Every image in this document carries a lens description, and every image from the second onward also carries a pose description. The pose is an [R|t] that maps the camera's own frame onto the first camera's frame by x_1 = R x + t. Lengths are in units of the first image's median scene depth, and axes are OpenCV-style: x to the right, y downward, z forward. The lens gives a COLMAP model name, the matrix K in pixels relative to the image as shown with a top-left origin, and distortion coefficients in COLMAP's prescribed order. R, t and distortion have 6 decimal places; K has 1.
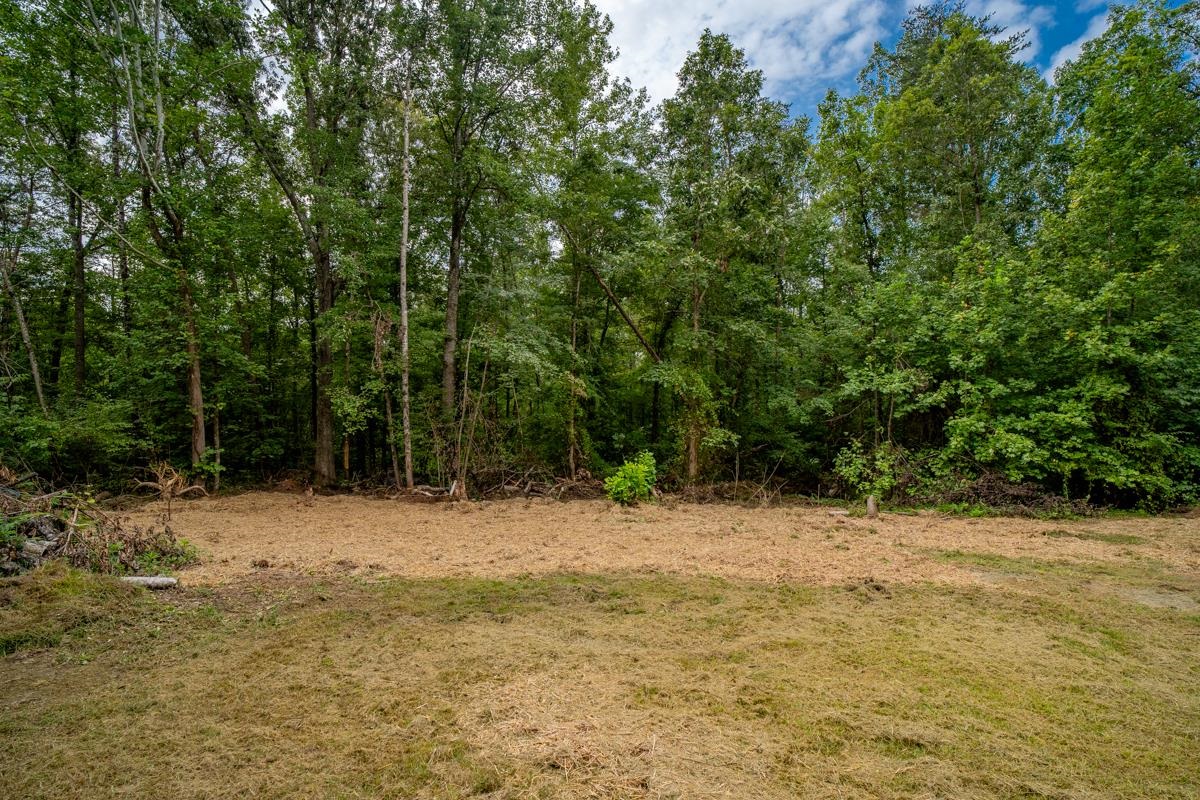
lens RADIAL K [[630.6, 0, 600.0], [0, 630.6, 400.0], [0, 0, 1]] dist [-0.059480, 0.031242]
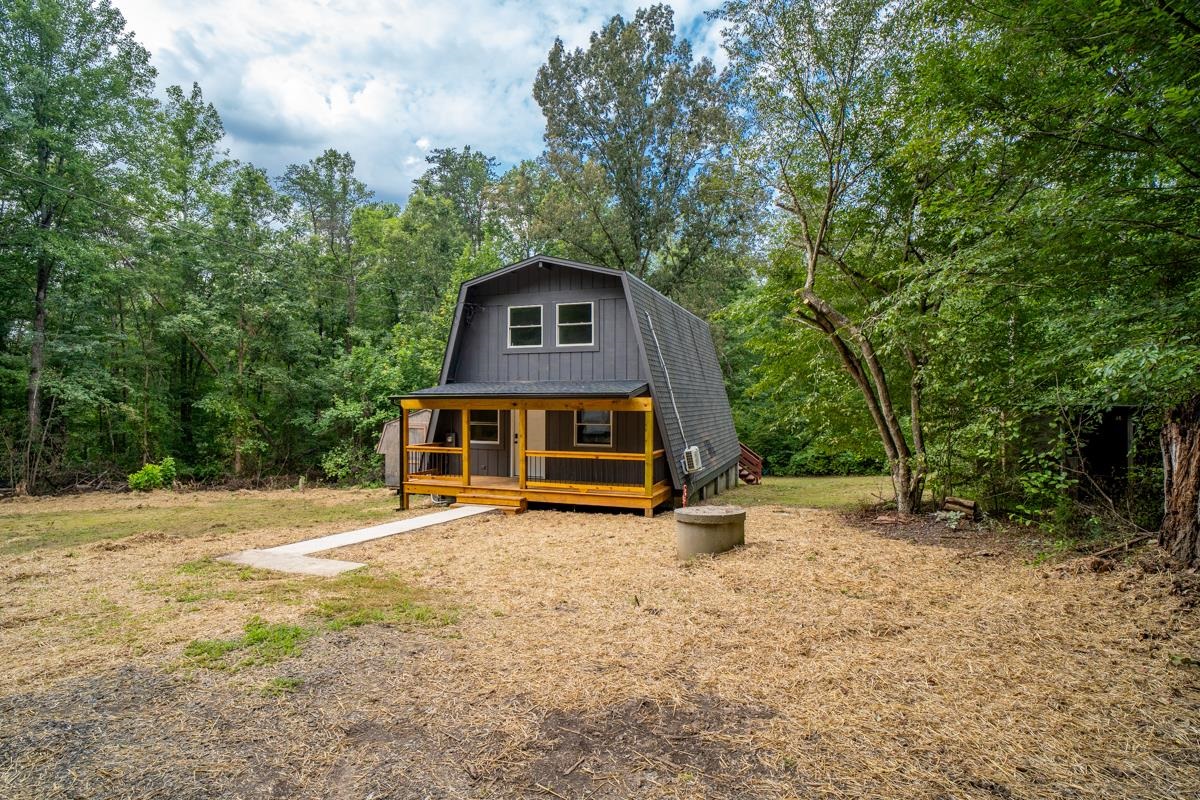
lens RADIAL K [[630.6, 0, 600.0], [0, 630.6, 400.0], [0, 0, 1]] dist [-0.059480, 0.031242]
pose [[0.917197, 0.001665, 0.398432, 0.465391], [-0.002567, 0.999995, 0.001730, -0.067403], [-0.398427, -0.002610, 0.917196, -0.859215]]
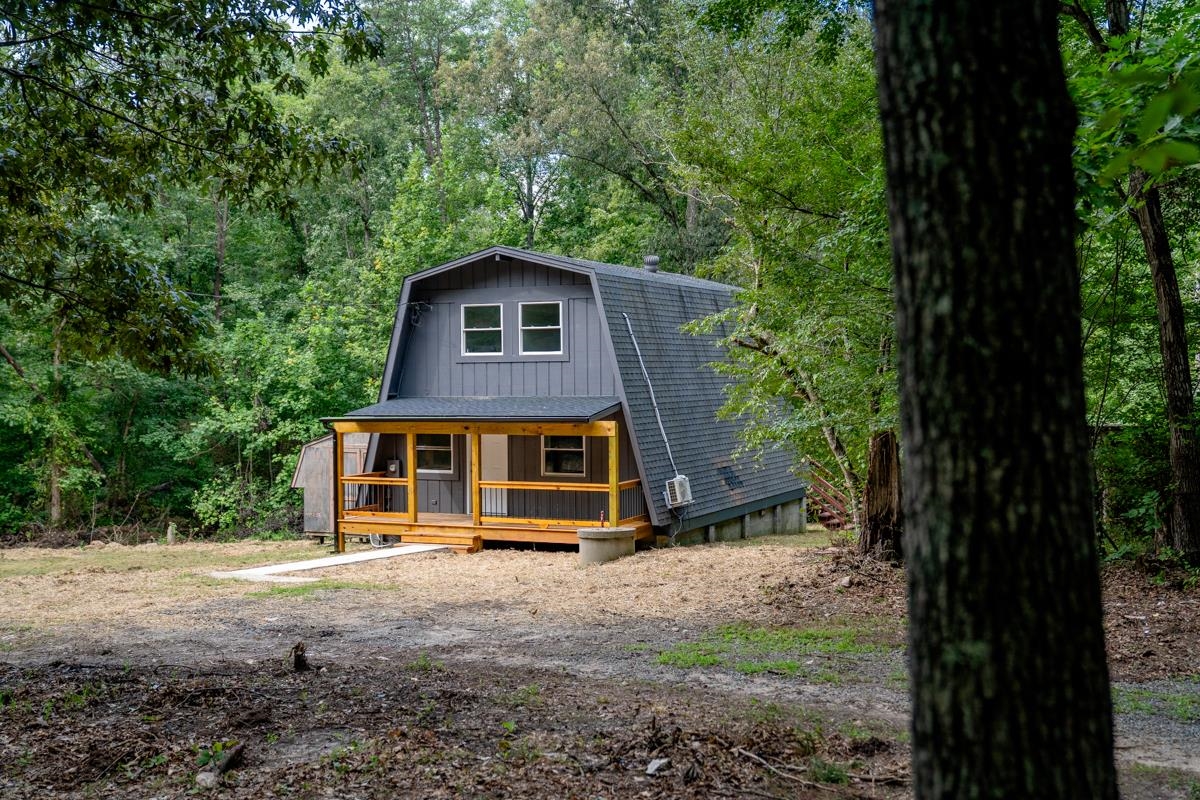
lens RADIAL K [[1400.4, 0, 600.0], [0, 1400.4, 400.0], [0, 0, 1]] dist [0.041086, 0.313847]
pose [[0.948003, -0.014669, 0.317922, 0.330950], [0.008001, 0.999720, 0.022271, -0.125535], [-0.318160, -0.018570, 0.947855, -1.609000]]
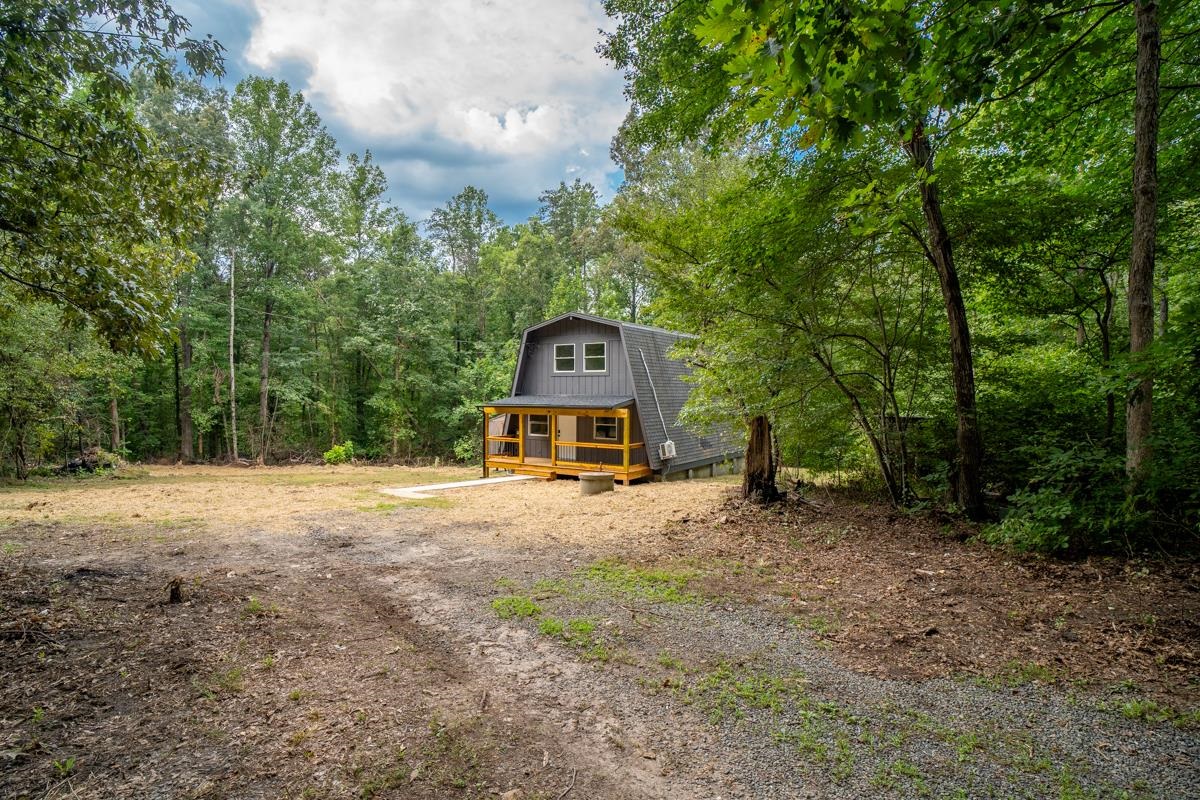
lens RADIAL K [[630.6, 0, 600.0], [0, 630.6, 400.0], [0, 0, 1]] dist [-0.059480, 0.031242]
pose [[0.983074, 0.002445, 0.183190, 0.557485], [-0.005671, 0.999838, 0.017087, -0.106178], [-0.183119, -0.017837, 0.982929, -1.340366]]
